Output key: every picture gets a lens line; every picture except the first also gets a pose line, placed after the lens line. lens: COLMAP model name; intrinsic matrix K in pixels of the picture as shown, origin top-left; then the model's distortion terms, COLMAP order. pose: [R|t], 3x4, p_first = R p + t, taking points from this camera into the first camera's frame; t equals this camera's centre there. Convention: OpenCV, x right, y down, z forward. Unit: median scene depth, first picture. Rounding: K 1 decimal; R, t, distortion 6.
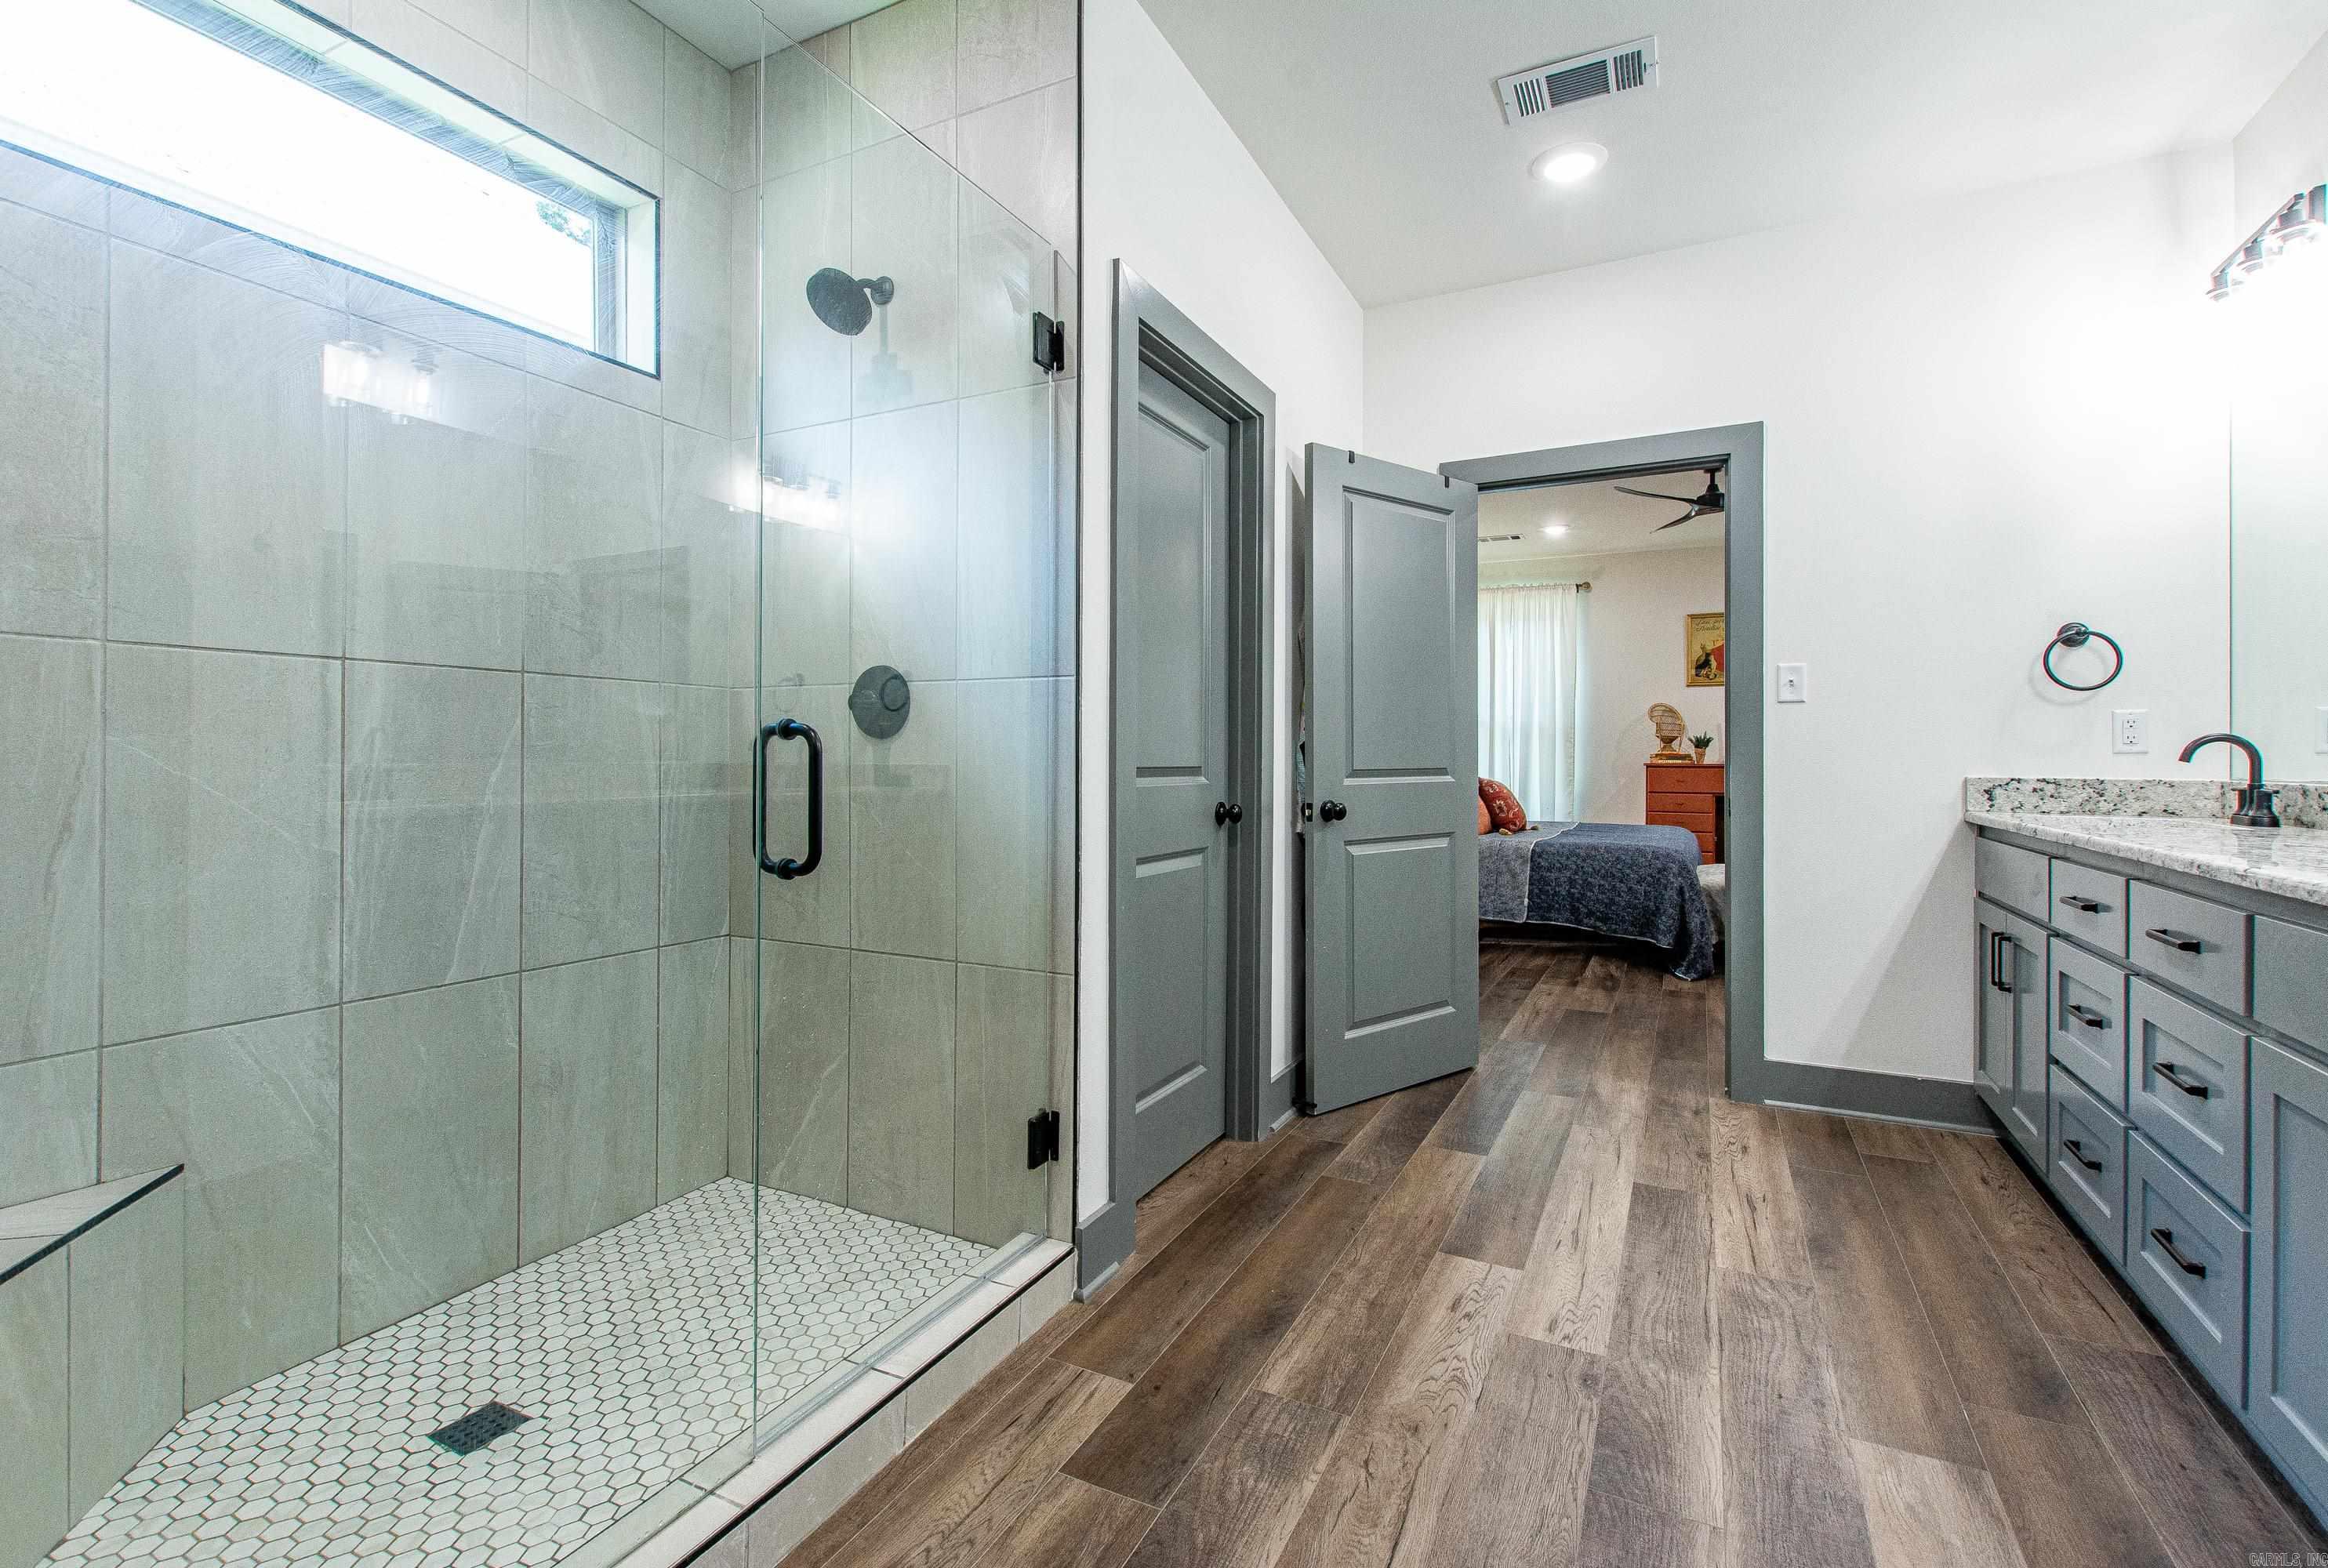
lens RADIAL K [[1024.6, 0, 1190.7], [0, 1024.6, 753.6], [0, 0, 1]] dist [0.010718, -0.004053]
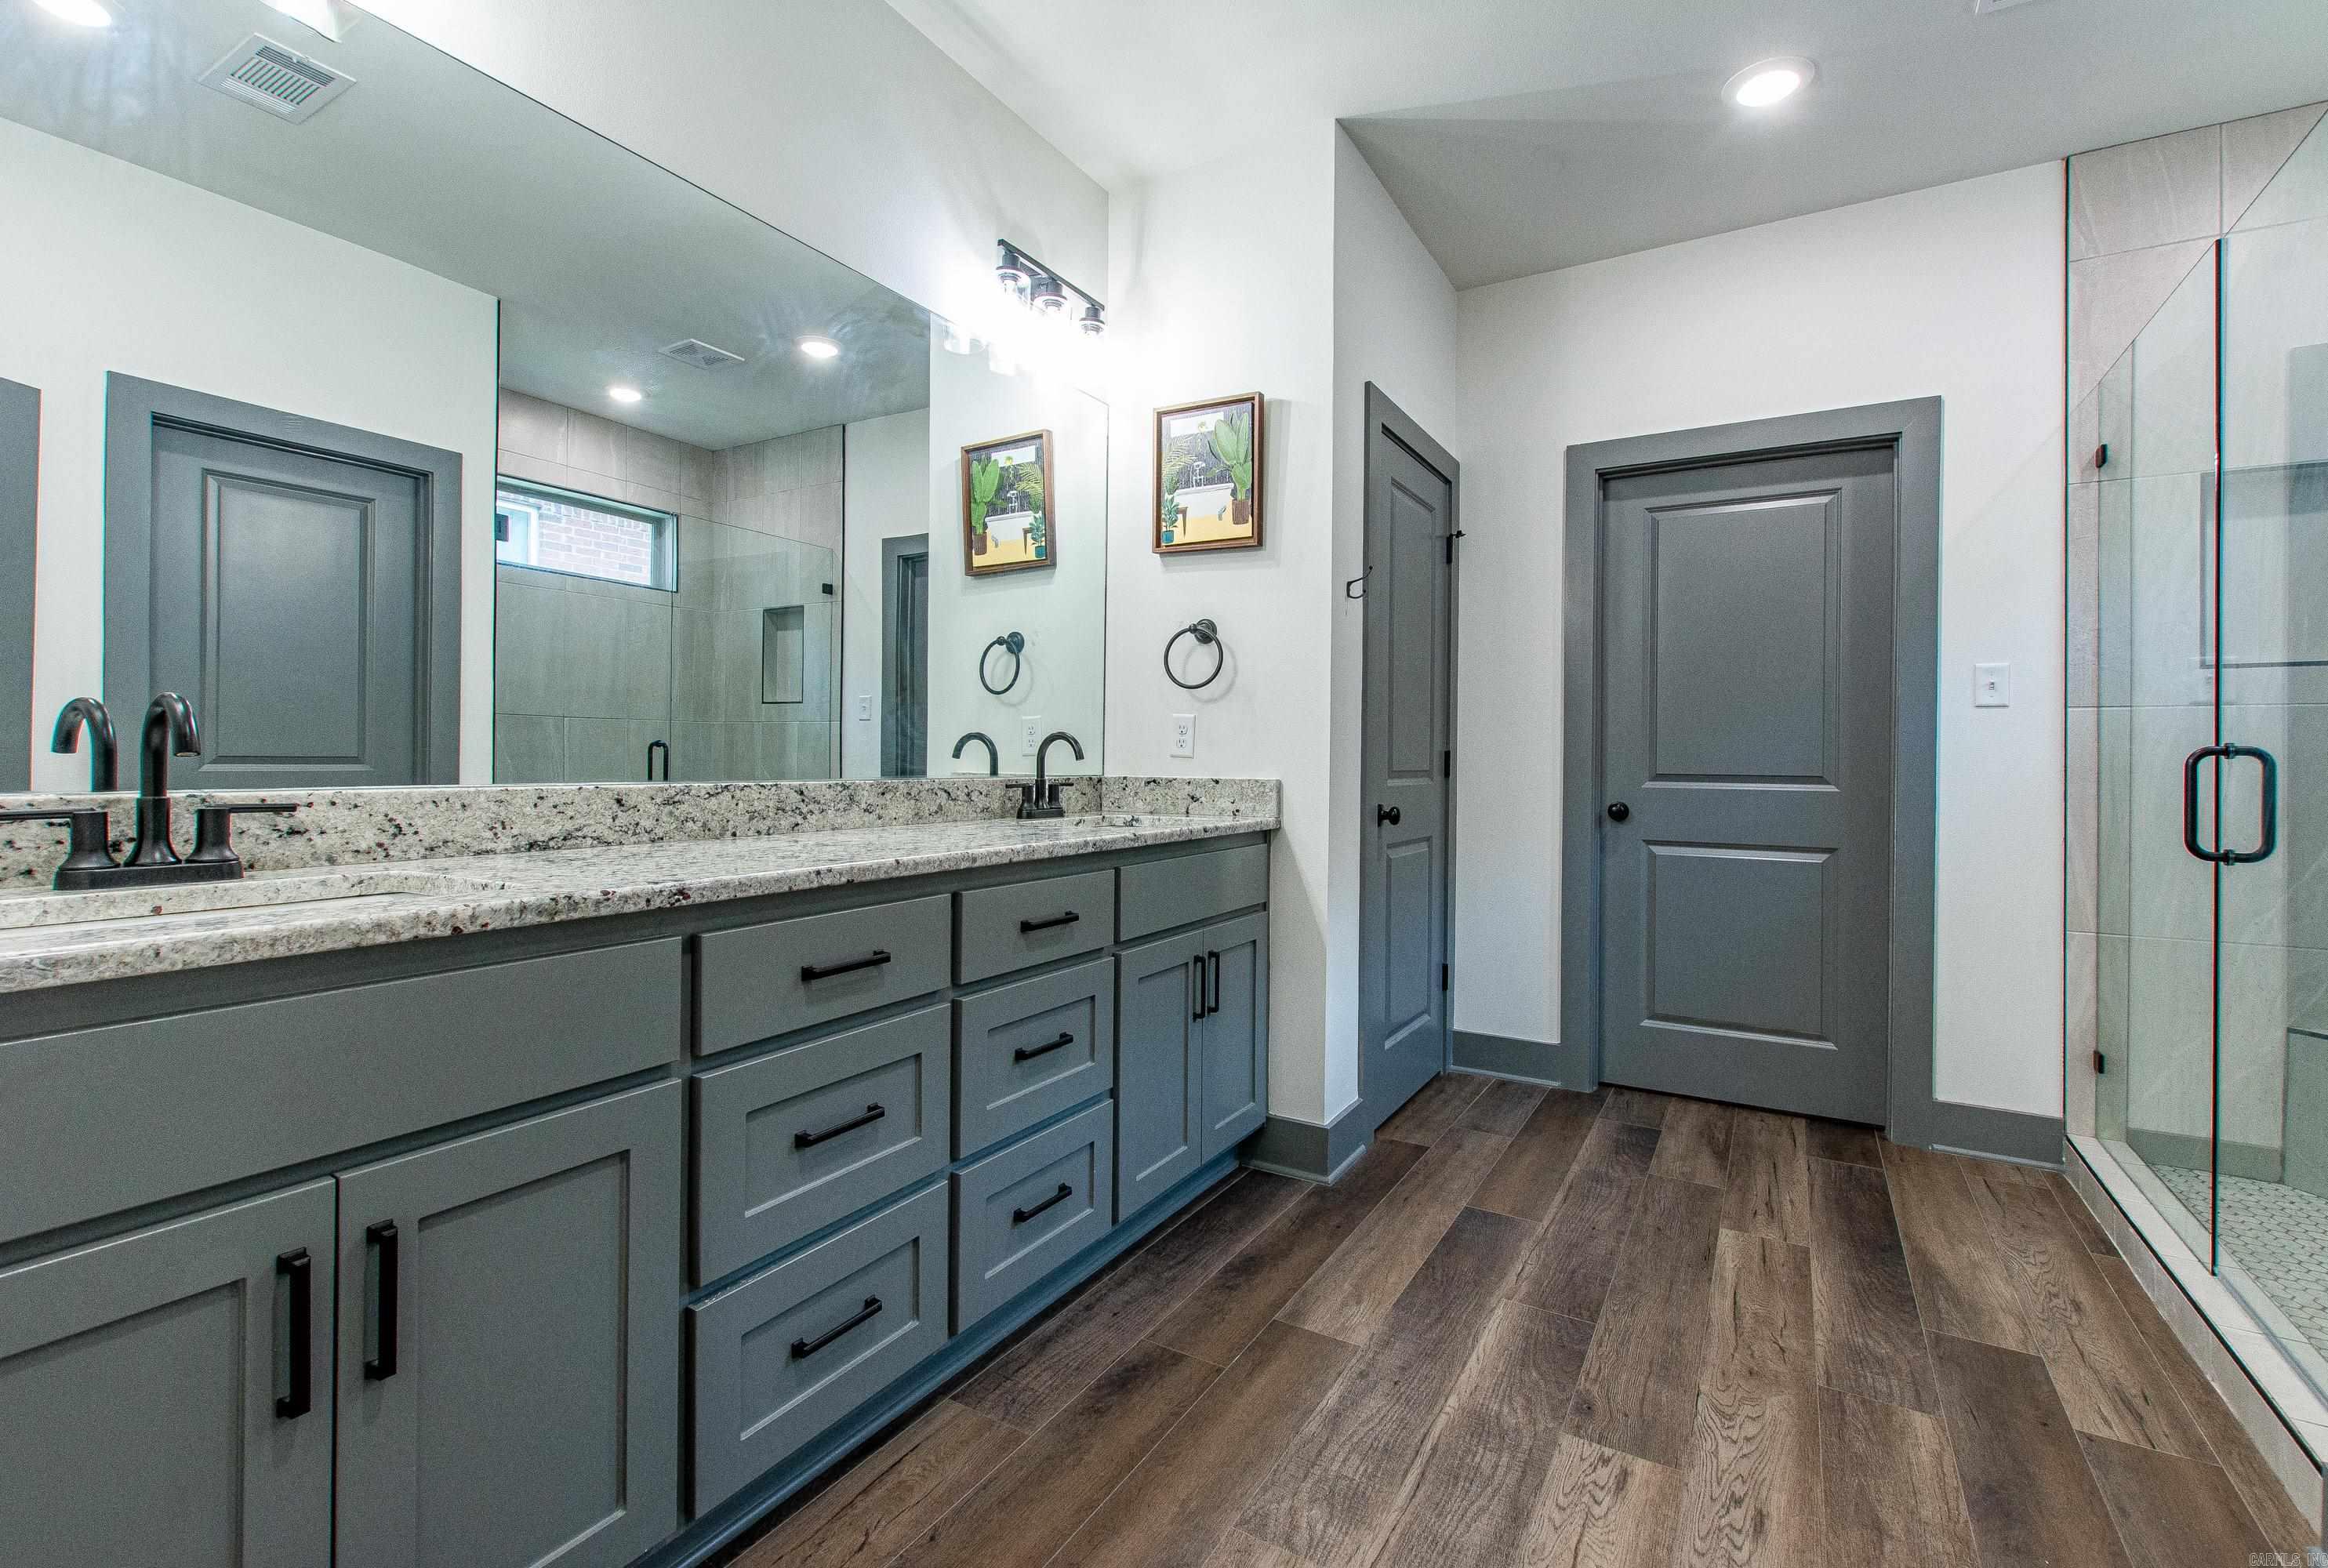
lens RADIAL K [[1024.6, 0, 1193.6], [0, 1024.6, 755.9], [0, 0, 1]] dist [0.010718, -0.004053]
pose [[-0.997834, -0.014437, 0.064181, 0.705127], [-0.014546, 0.999893, -0.001232, 0.003375], [-0.064156, -0.002163, -0.997938, 2.003014]]
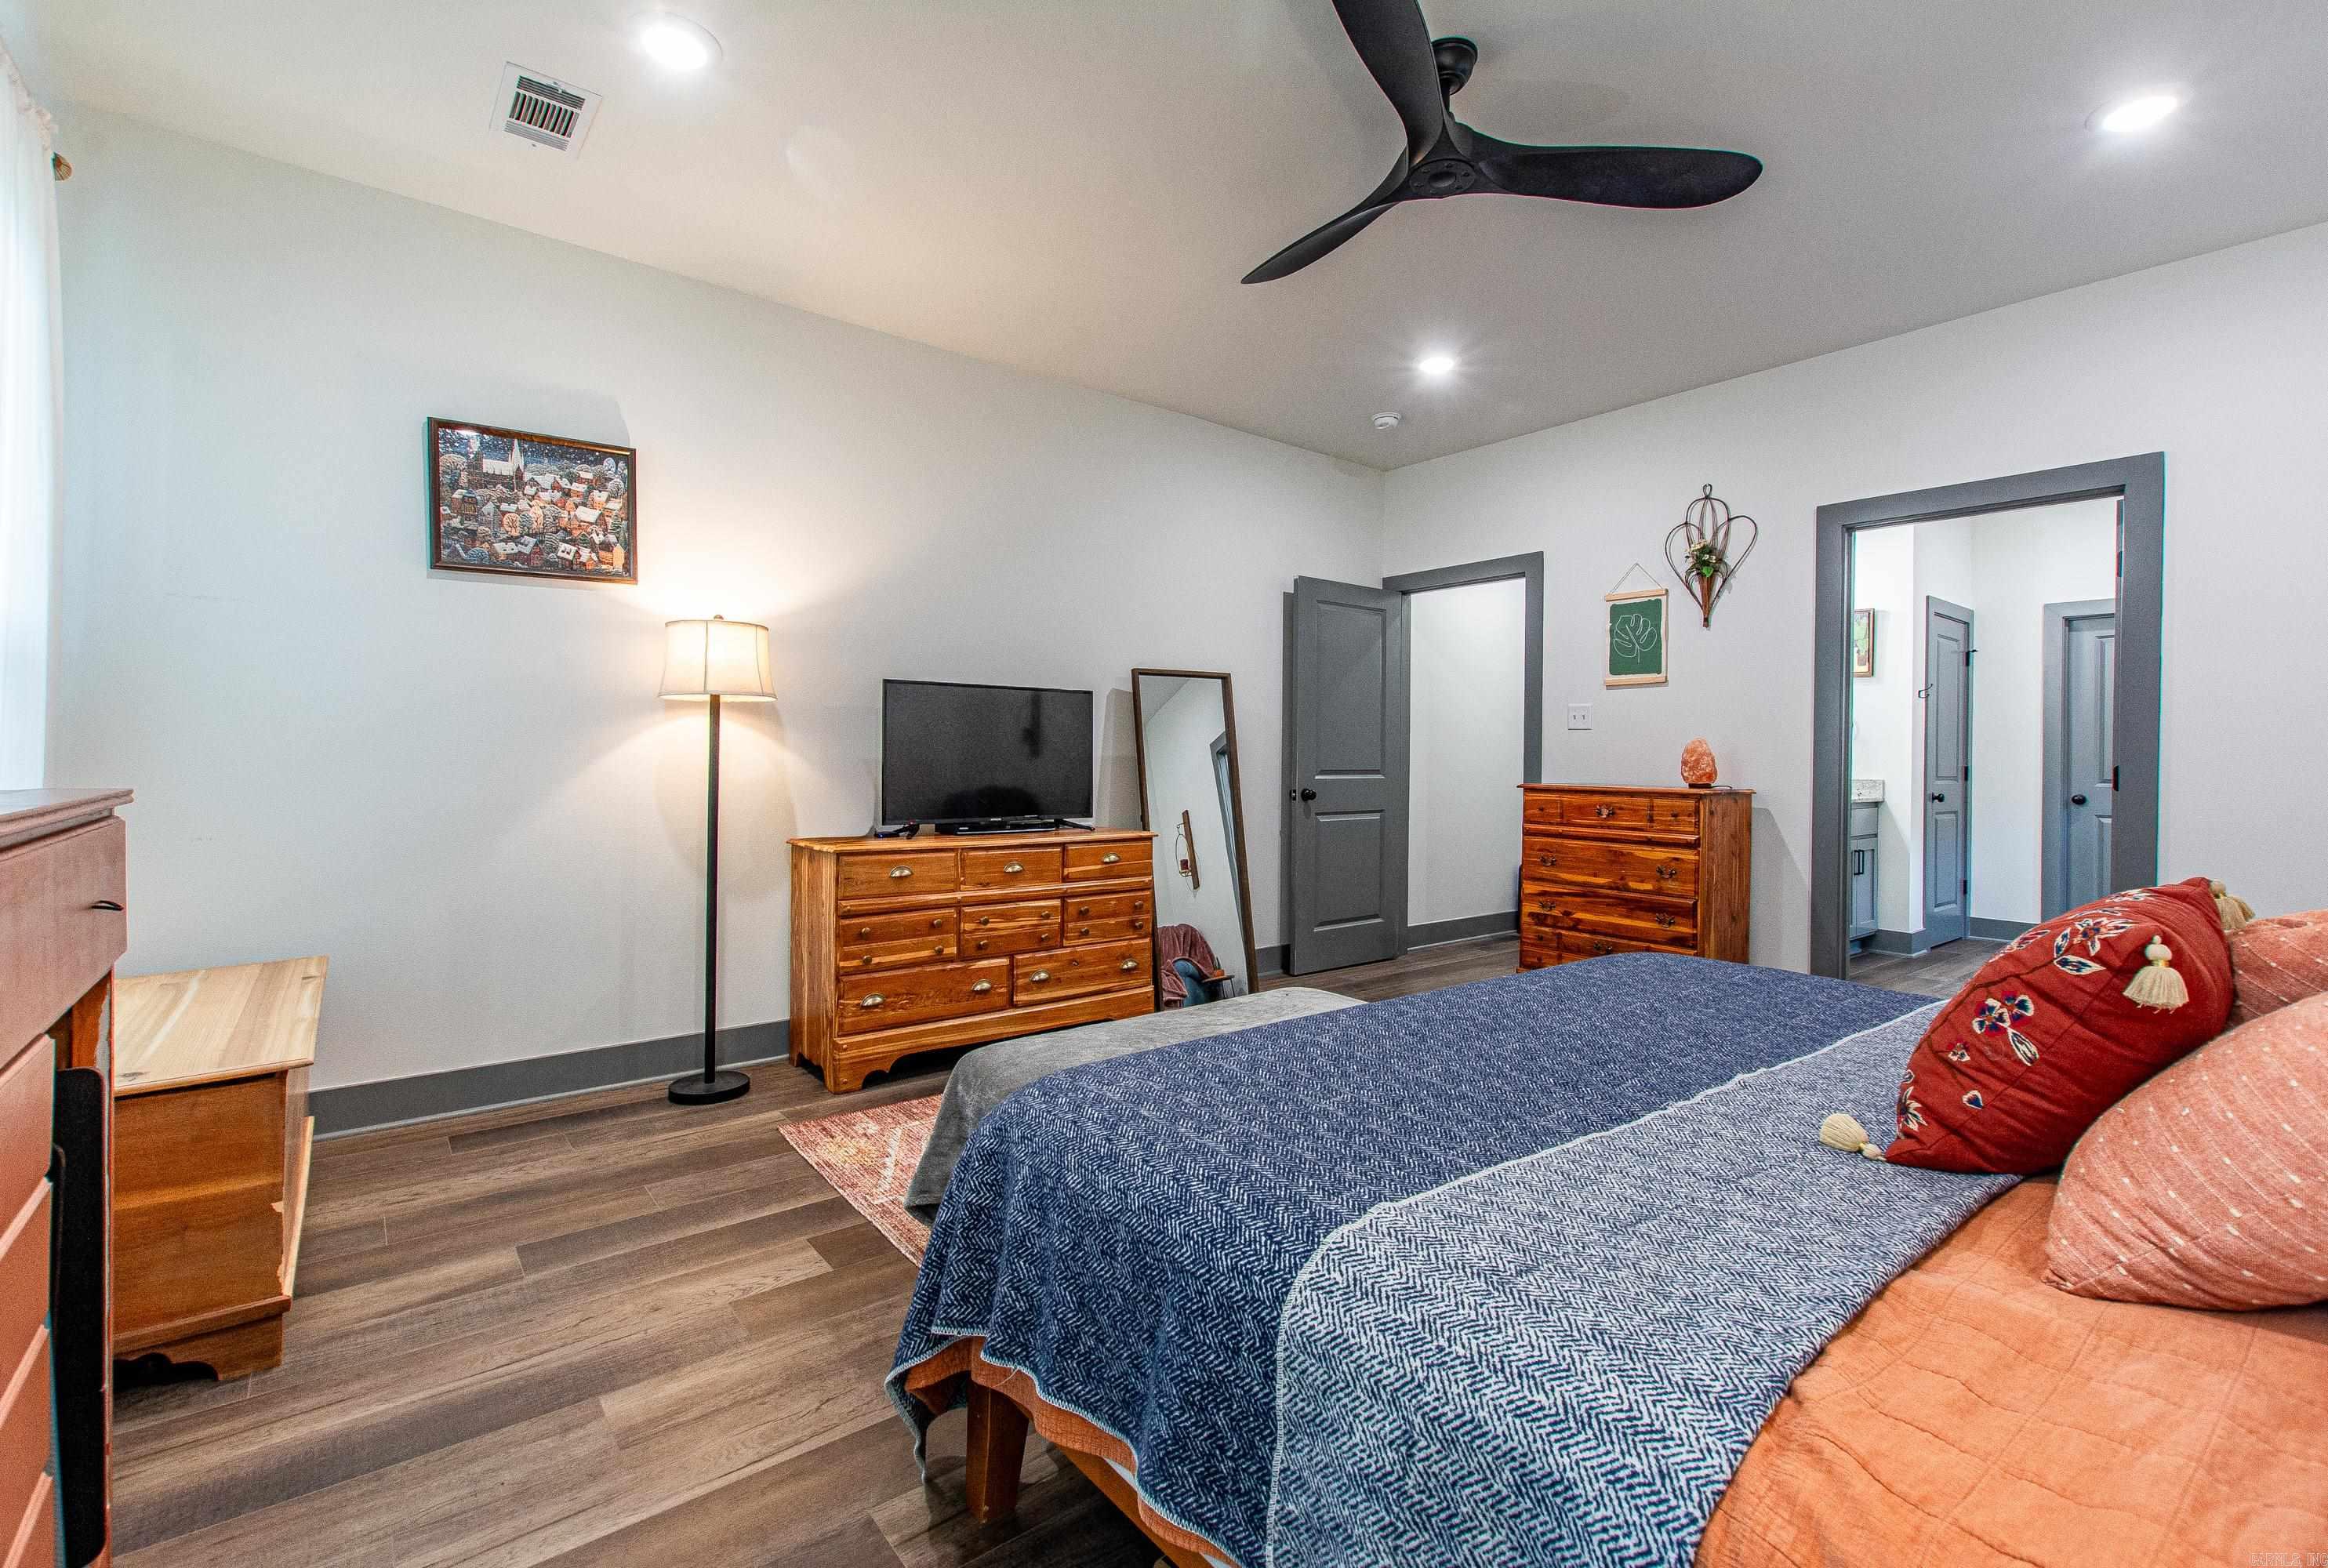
lens RADIAL K [[1024.6, 0, 1193.0], [0, 1024.6, 756.5], [0, 0, 1]] dist [0.010718, -0.004053]
pose [[-0.910532, -0.013673, 0.413213, 1.355208], [-0.015355, 0.999882, -0.000752, -0.004798], [-0.413154, -0.007029, -0.910634, 4.550737]]
